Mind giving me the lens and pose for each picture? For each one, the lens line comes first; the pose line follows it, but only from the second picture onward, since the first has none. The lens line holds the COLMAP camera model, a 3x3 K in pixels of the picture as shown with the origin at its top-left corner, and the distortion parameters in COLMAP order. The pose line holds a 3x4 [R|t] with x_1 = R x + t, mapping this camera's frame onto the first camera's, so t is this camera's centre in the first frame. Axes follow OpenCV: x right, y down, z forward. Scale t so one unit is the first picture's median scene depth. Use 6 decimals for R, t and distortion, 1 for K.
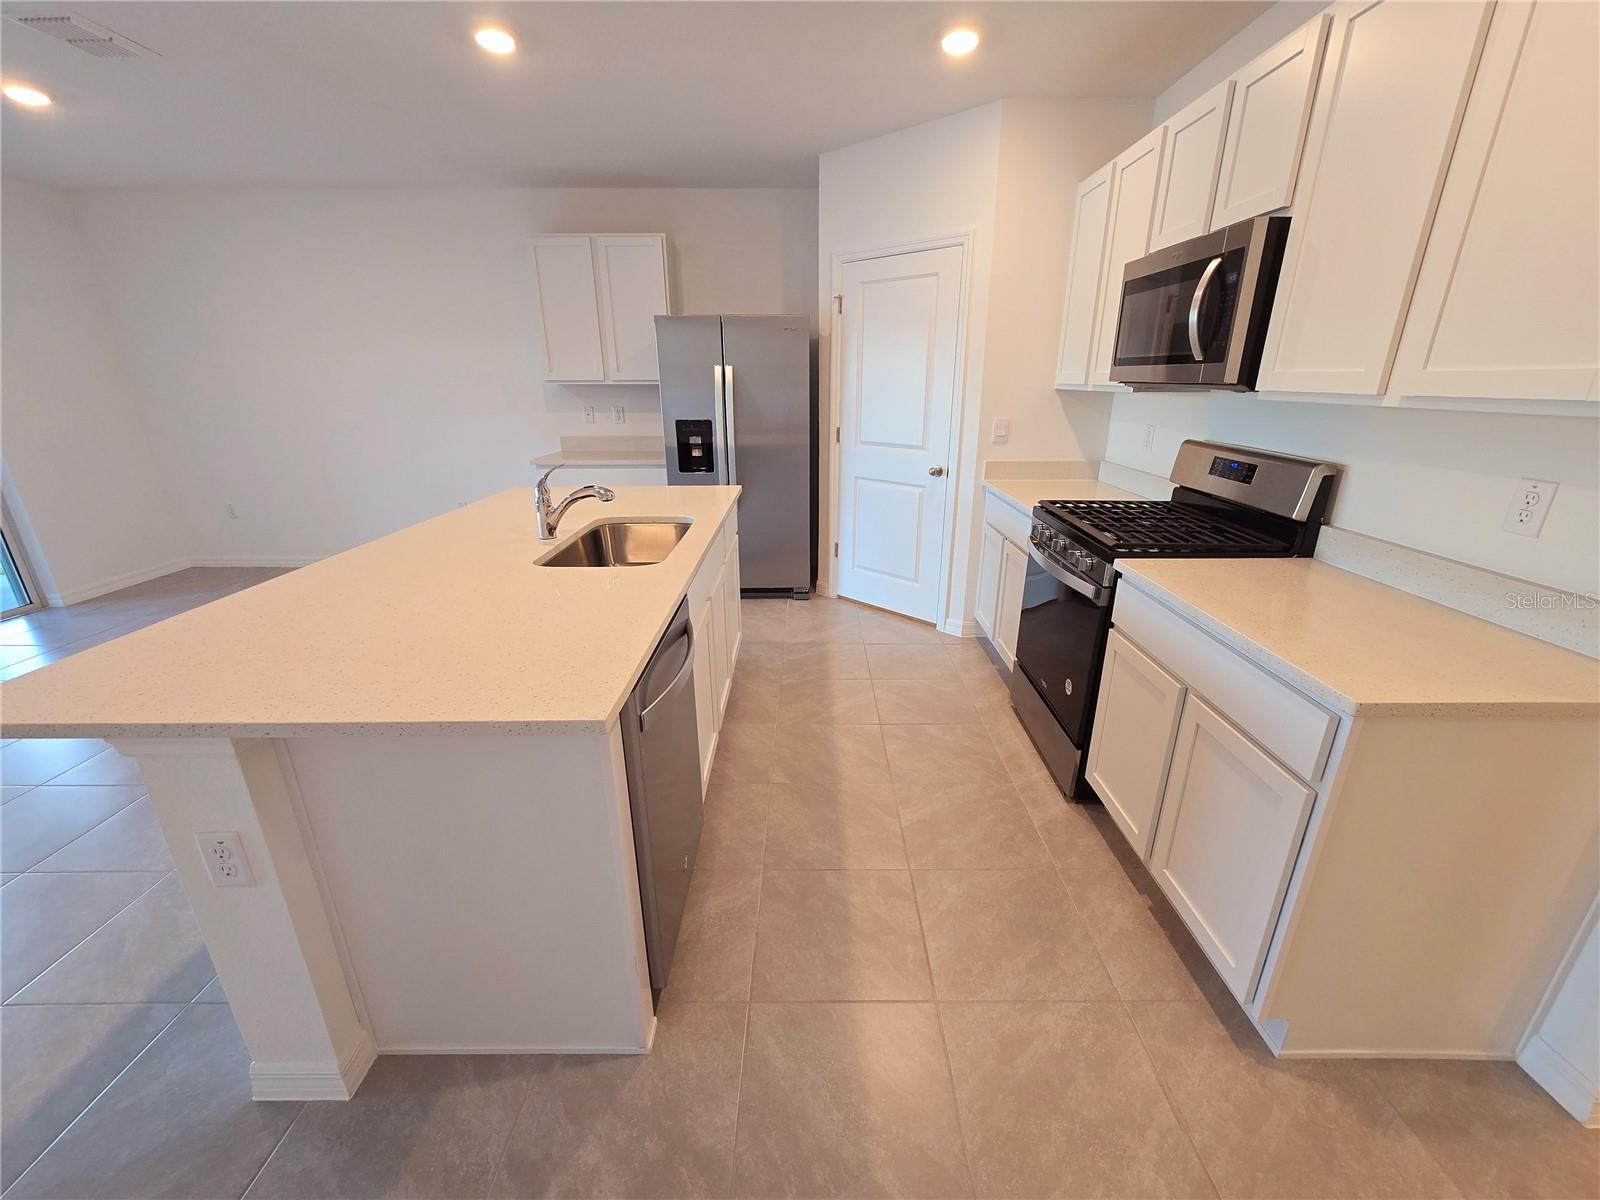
lens RADIAL K [[659.4, 0, 810.7], [0, 659.4, 613.1], [0, 0, 1]] dist [-0.006120, 0.002088]
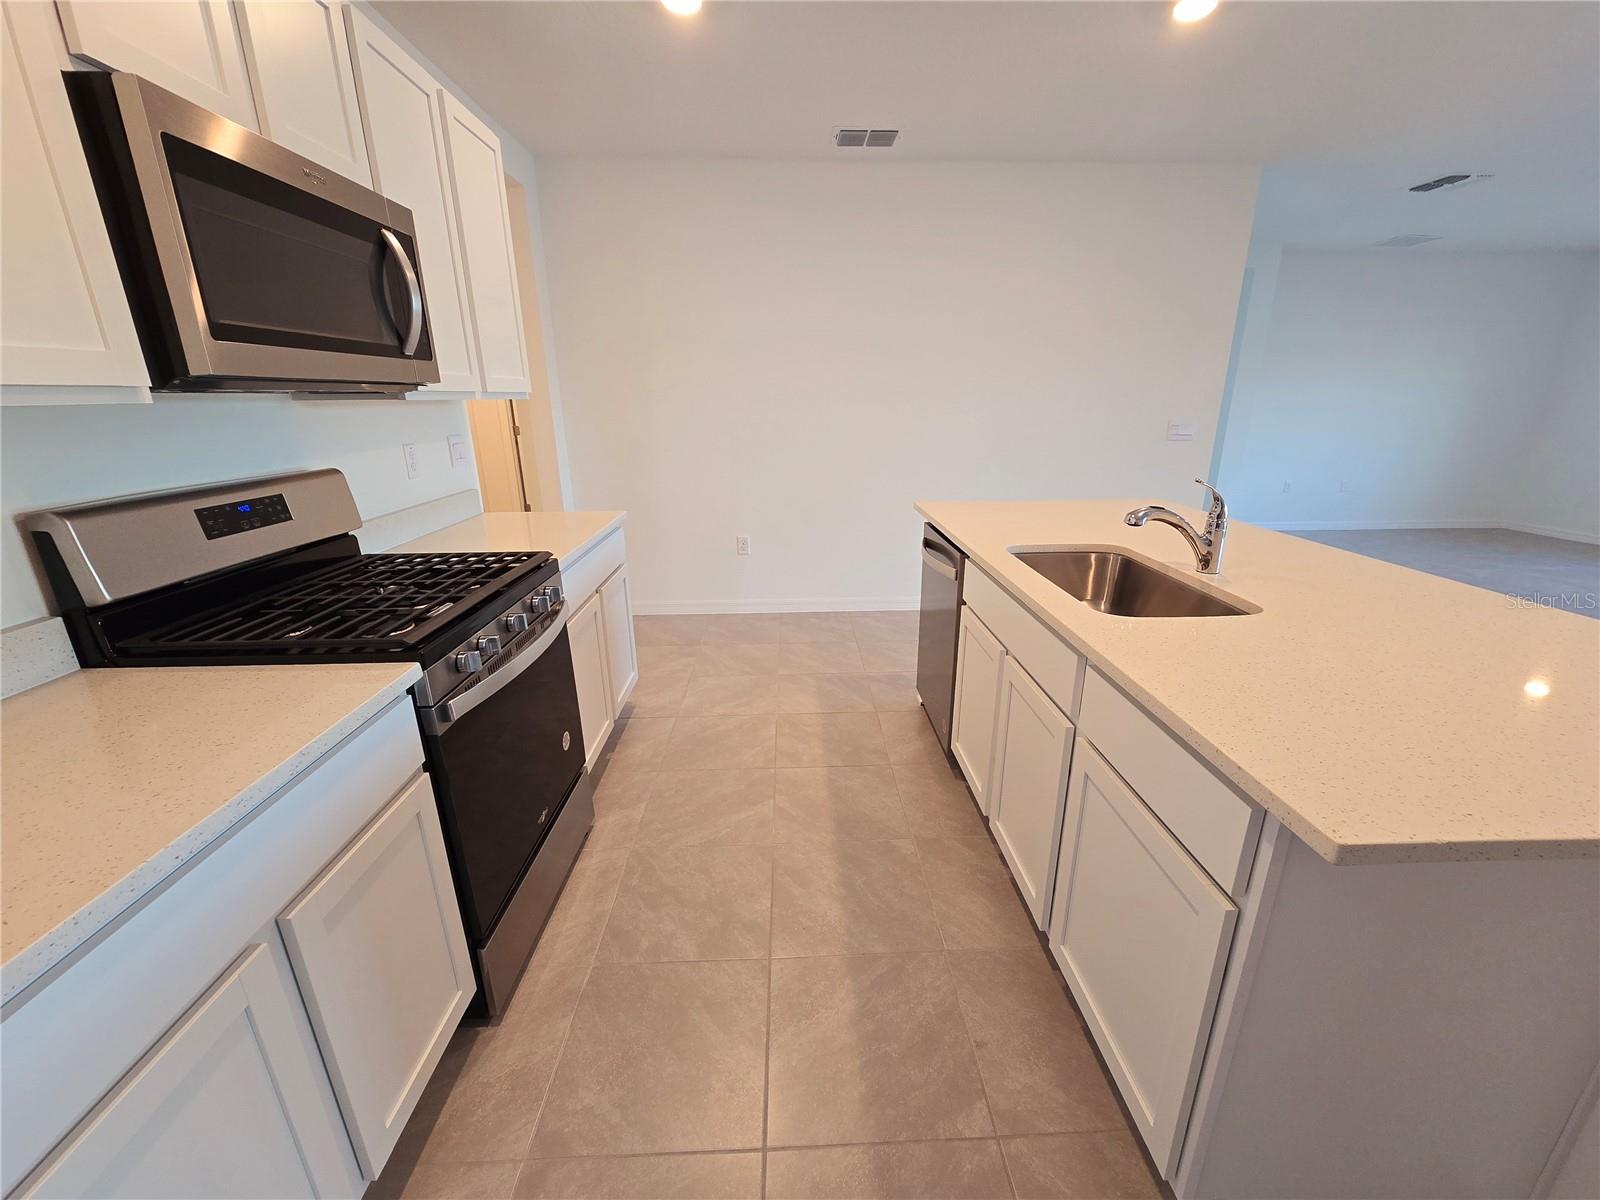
lens RADIAL K [[659.4, 0, 813.3], [0, 659.4, 611.3], [0, 0, 1]] dist [-0.006120, 0.002088]
pose [[-0.999288, 0.019165, -0.032505, 0.084675], [-0.004944, 0.787488, 0.616310, -0.465895], [0.037409, 0.616032, -0.786832, 1.354004]]
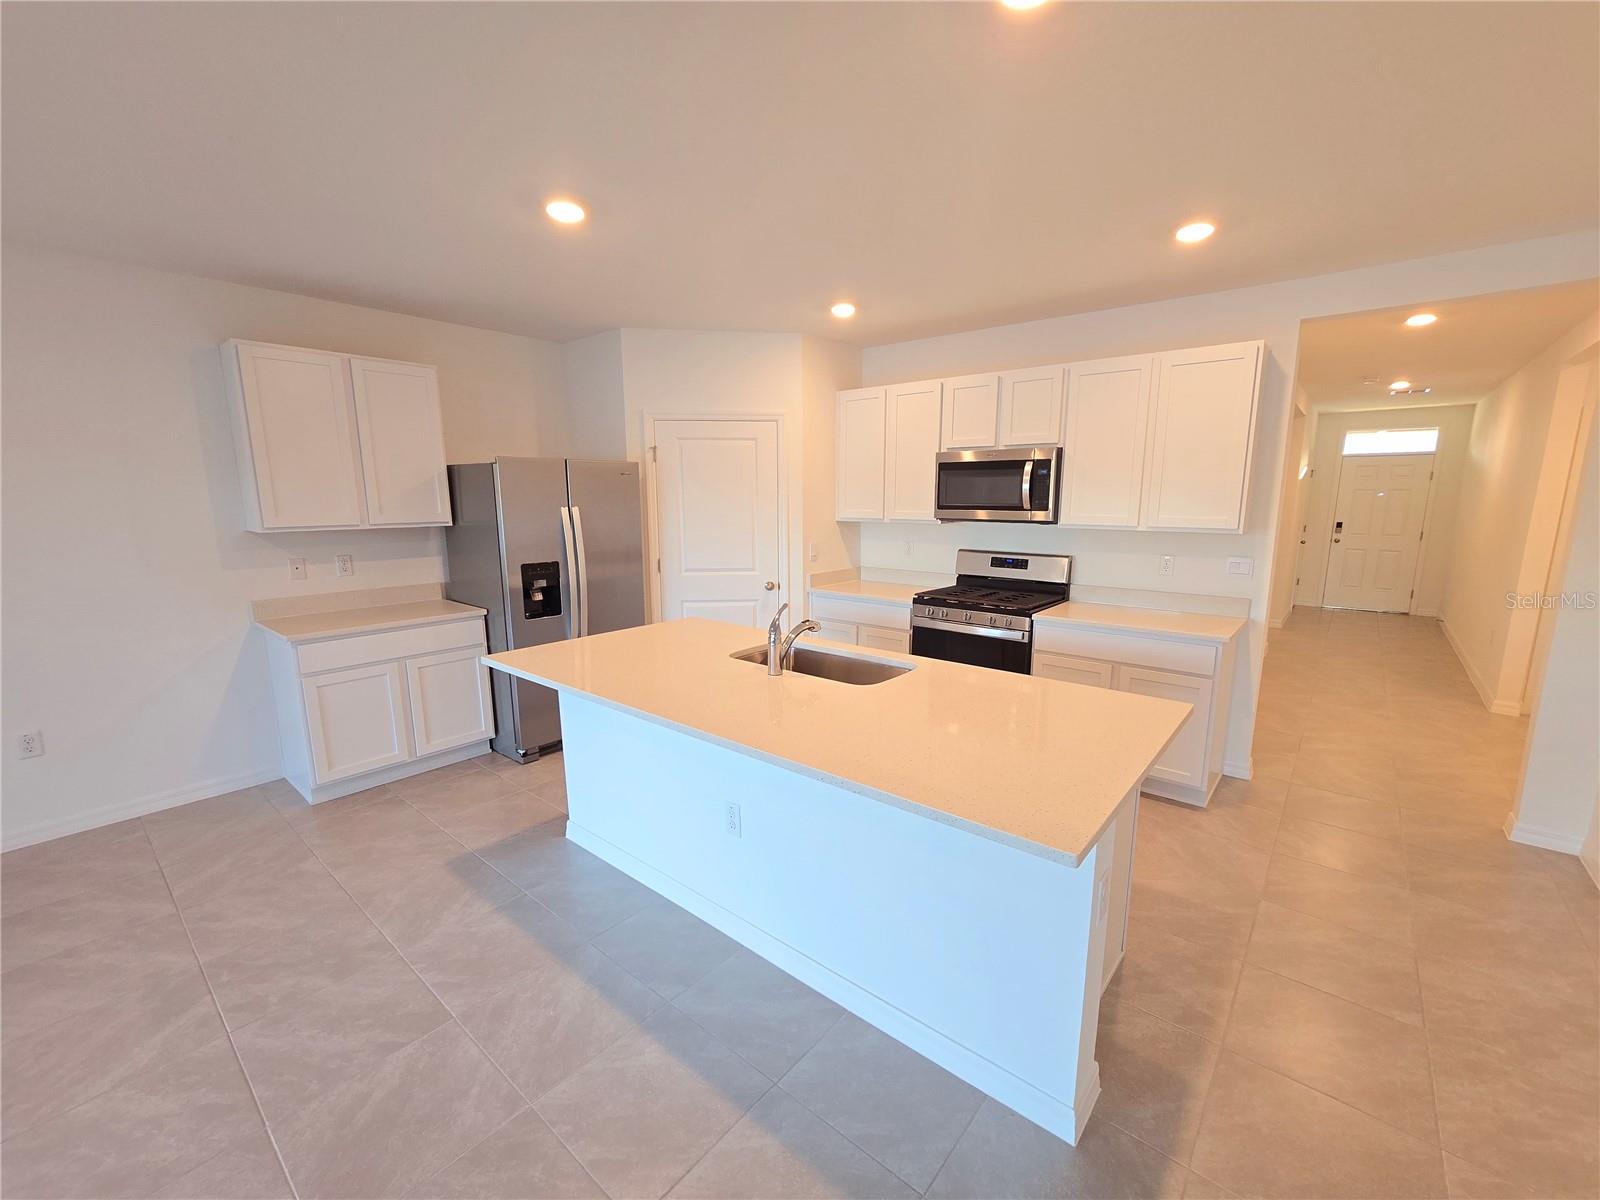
lens RADIAL K [[659.4, 0, 812.8], [0, 659.4, 613.2], [0, 0, 1]] dist [-0.006120, 0.002088]
pose [[0.638350, -0.137074, 0.757443, -0.968434], [0.261118, 0.964231, -0.045566, -0.119638], [-0.724104, 0.226869, 0.651309, 0.188129]]
